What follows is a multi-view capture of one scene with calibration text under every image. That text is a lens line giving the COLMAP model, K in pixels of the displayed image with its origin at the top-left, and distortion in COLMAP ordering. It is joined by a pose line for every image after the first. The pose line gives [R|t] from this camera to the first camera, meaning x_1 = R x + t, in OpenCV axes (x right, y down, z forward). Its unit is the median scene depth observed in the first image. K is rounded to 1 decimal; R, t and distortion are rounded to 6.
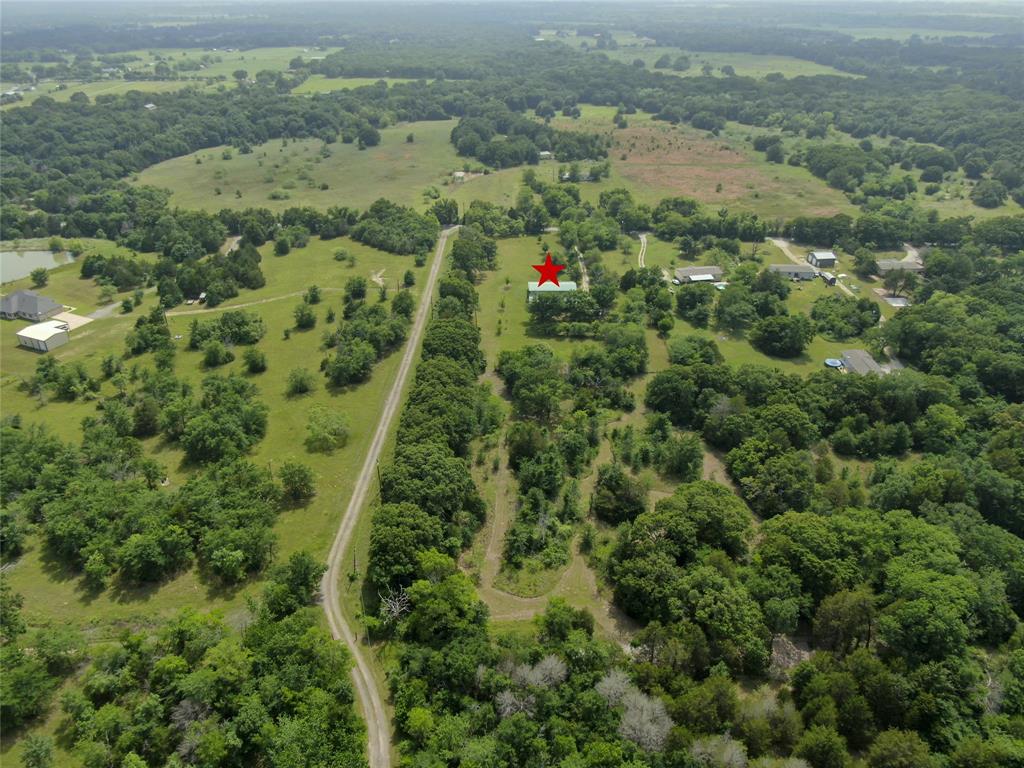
lens RADIAL K [[734.5, 0, 512.0], [0, 734.5, 384.0], [0, 0, 1]] dist [-0.025358, 0.010219]
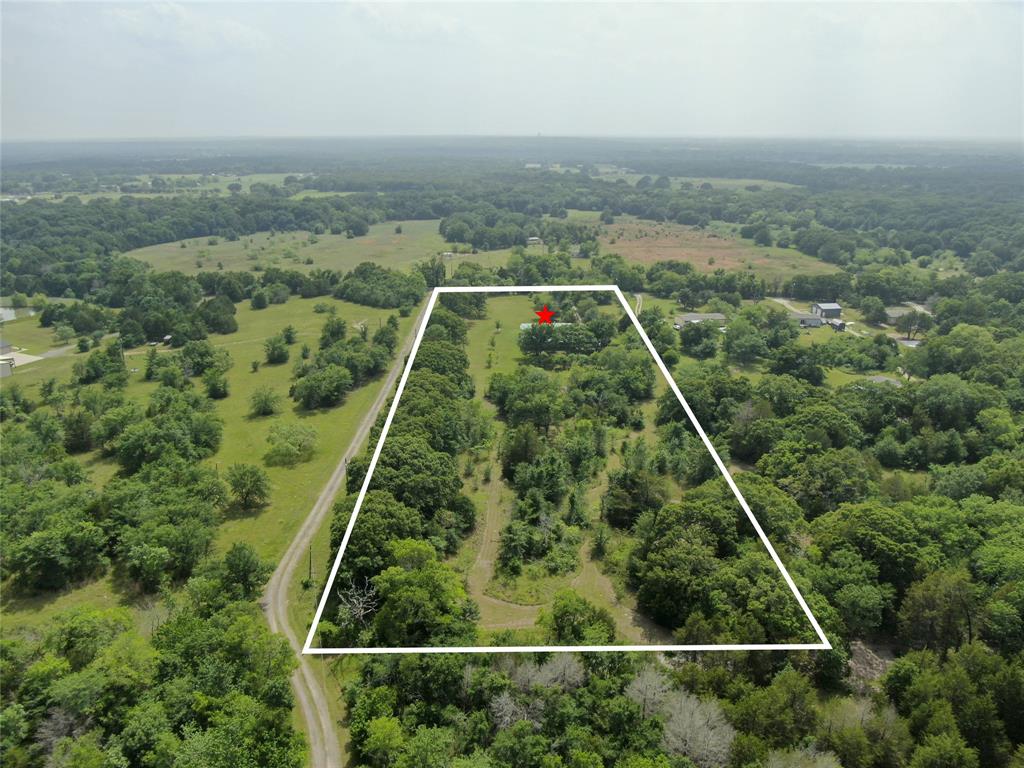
lens RADIAL K [[734.5, 0, 512.0], [0, 734.5, 384.0], [0, 0, 1]] dist [-0.025358, 0.010219]
pose [[0.999834, -0.001806, 0.018141, -0.005380], [0.004970, 0.984397, -0.175890, 0.103065], [-0.017540, 0.175951, 0.984243, 0.096708]]
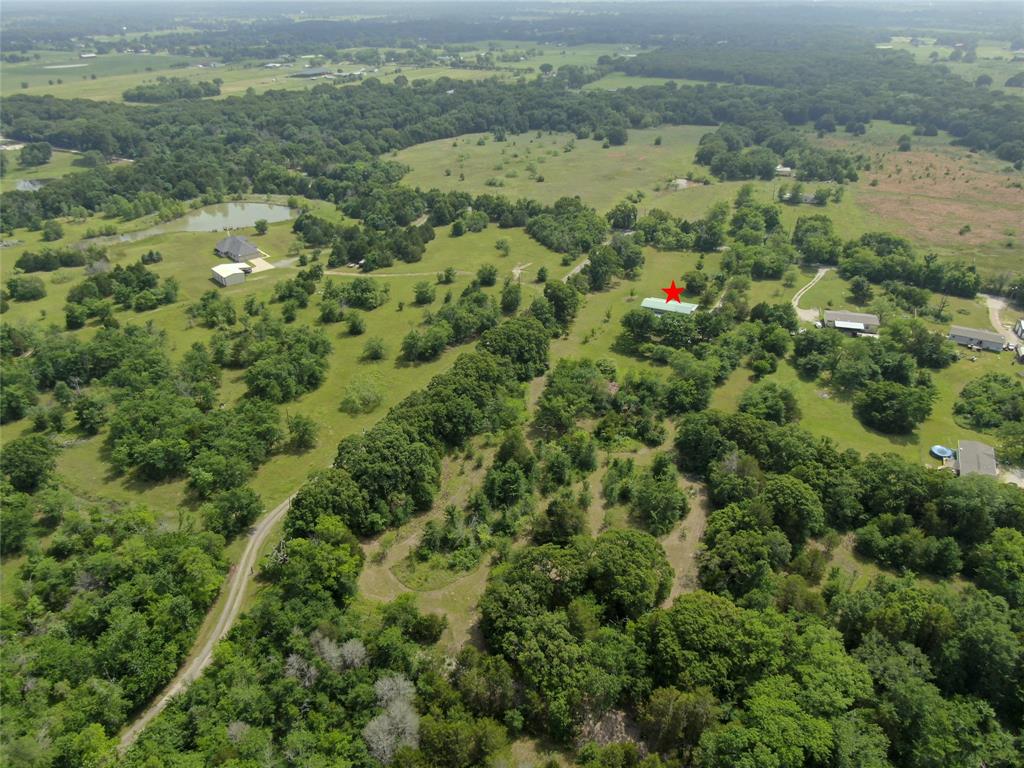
lens RADIAL K [[734.5, 0, 512.0], [0, 734.5, 384.0], [0, 0, 1]] dist [-0.025358, 0.010219]
pose [[0.904282, 0.207543, -0.373096, 0.248373], [-0.207056, 0.977433, 0.041872, -0.031802], [0.373367, 0.039388, 0.926847, 0.048452]]
